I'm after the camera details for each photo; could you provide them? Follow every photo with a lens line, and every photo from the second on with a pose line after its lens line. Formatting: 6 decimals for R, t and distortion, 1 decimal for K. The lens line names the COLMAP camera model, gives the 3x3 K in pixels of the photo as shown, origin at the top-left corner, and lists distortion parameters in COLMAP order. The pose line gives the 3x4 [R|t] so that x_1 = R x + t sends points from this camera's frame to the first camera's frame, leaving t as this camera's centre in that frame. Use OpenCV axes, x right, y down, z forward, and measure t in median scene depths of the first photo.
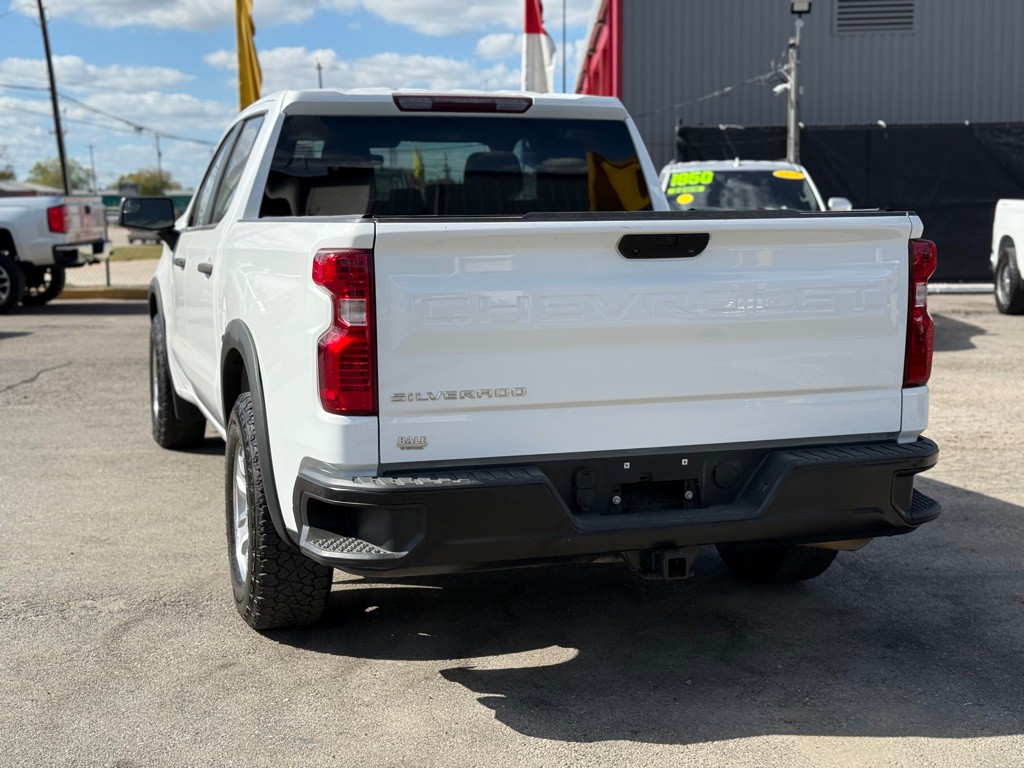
lens RADIAL K [[1419.9, 0, 517.1], [0, 1419.9, 386.9], [0, 0, 1]] dist [0.195579, -0.419459]
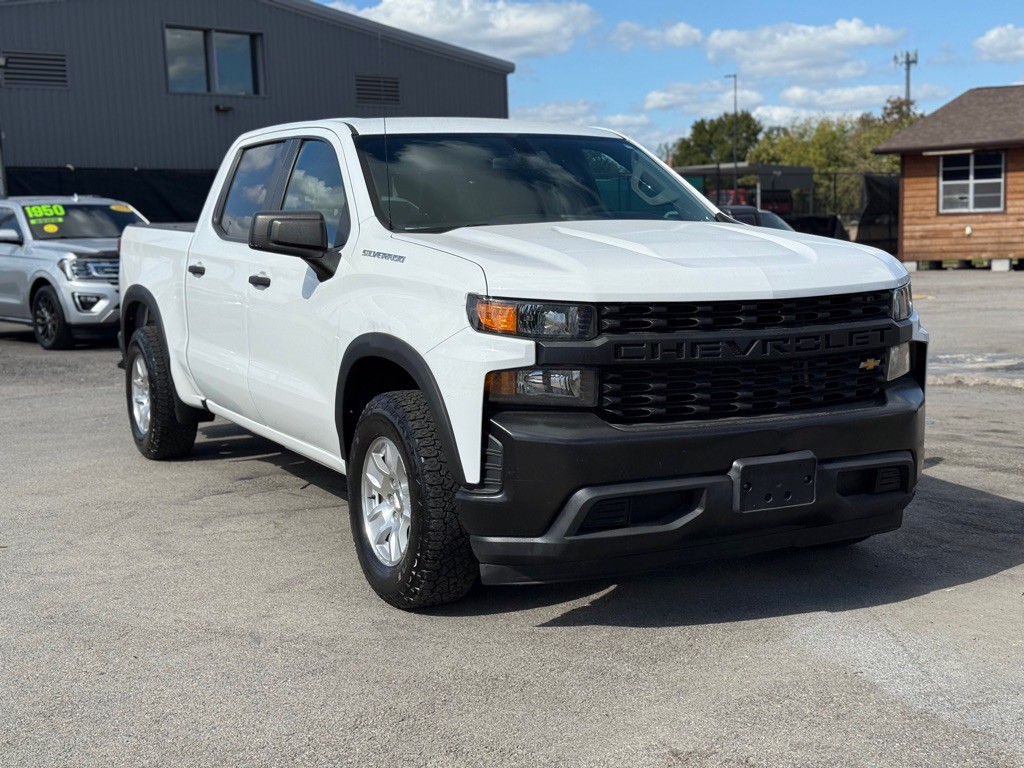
lens RADIAL K [[1419.9, 0, 517.1], [0, 1419.9, 386.9], [0, 0, 1]] dist [0.195579, -0.419459]
pose [[0.710392, -0.089756, 0.698060, -1.534431], [0.110232, 0.993783, 0.015600, 0.068995], [-0.695121, 0.065866, 0.715869, -0.328509]]
